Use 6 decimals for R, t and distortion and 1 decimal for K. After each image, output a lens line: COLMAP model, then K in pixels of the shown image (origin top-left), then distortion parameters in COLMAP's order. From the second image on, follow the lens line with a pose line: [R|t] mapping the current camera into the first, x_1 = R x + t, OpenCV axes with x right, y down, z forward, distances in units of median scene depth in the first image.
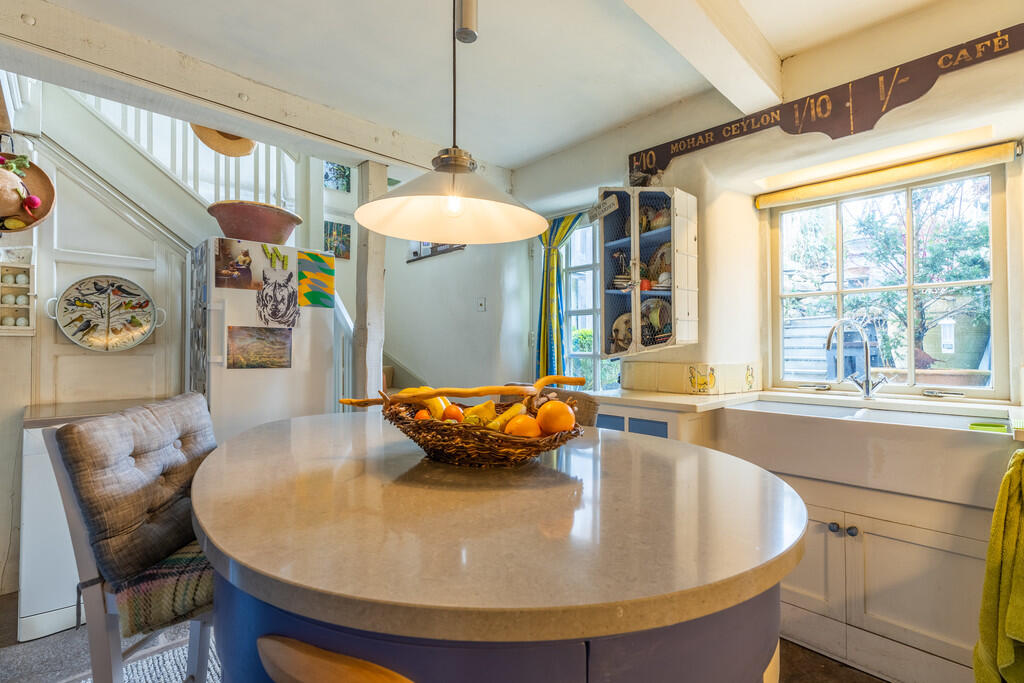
lens RADIAL K [[468.6, 0, 512.0], [0, 468.6, 341.5], [0, 0, 1]] dist [-0.000664, -0.000177]
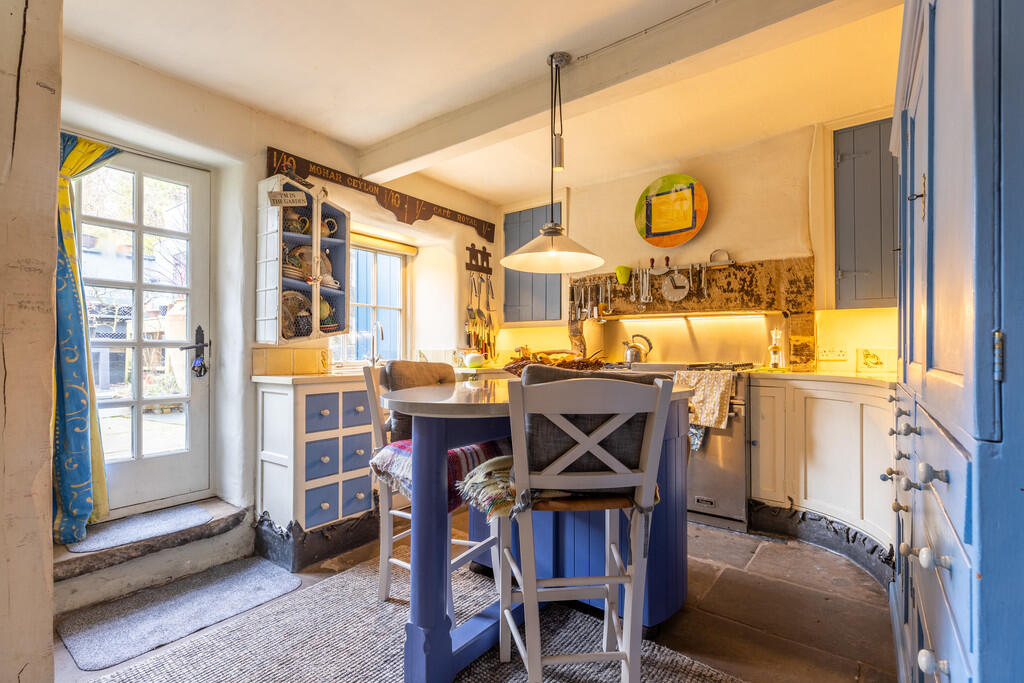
lens RADIAL K [[468.6, 0, 512.0], [0, 468.6, 341.5], [0, 0, 1]] dist [-0.000664, -0.000177]
pose [[-0.153906, 0.013192, 0.987997, -1.031453], [-0.017904, 0.999709, -0.016137, 0.044560], [-0.987923, -0.020173, -0.153626, 0.761987]]
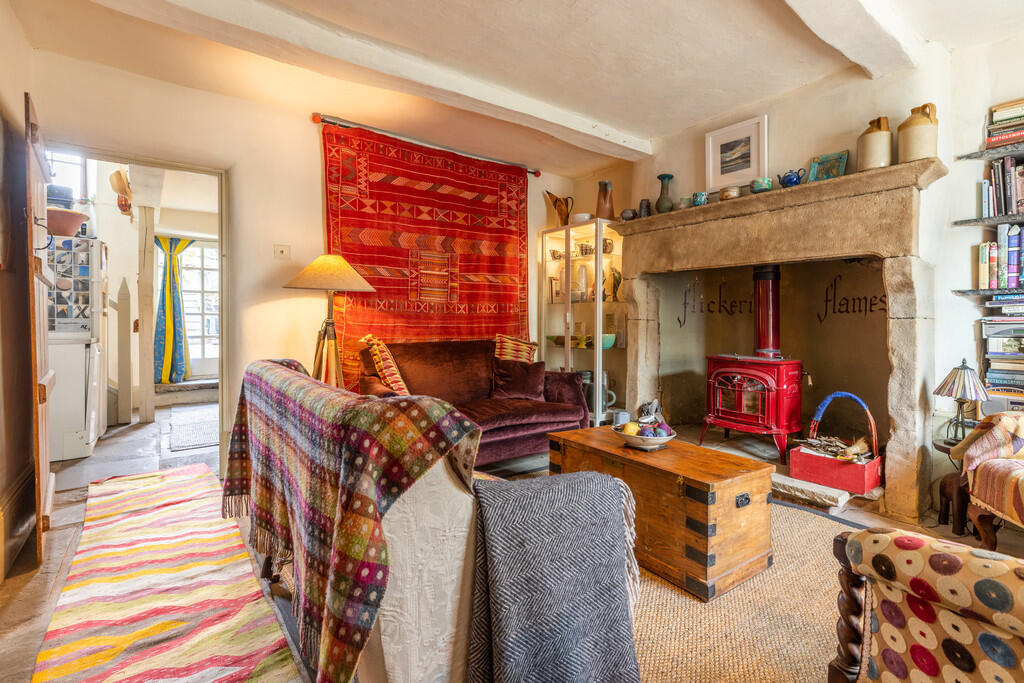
lens RADIAL K [[477.9, 0, 511.4], [0, 477.9, 317.2], [0, 0, 1]] dist [-0.000552, -0.000095]
pose [[0.099691, 0.000405, 0.995018, -2.586835], [-0.011951, 0.999928, 0.000790, 0.042486], [-0.994947, -0.011971, 0.099689, -0.771561]]
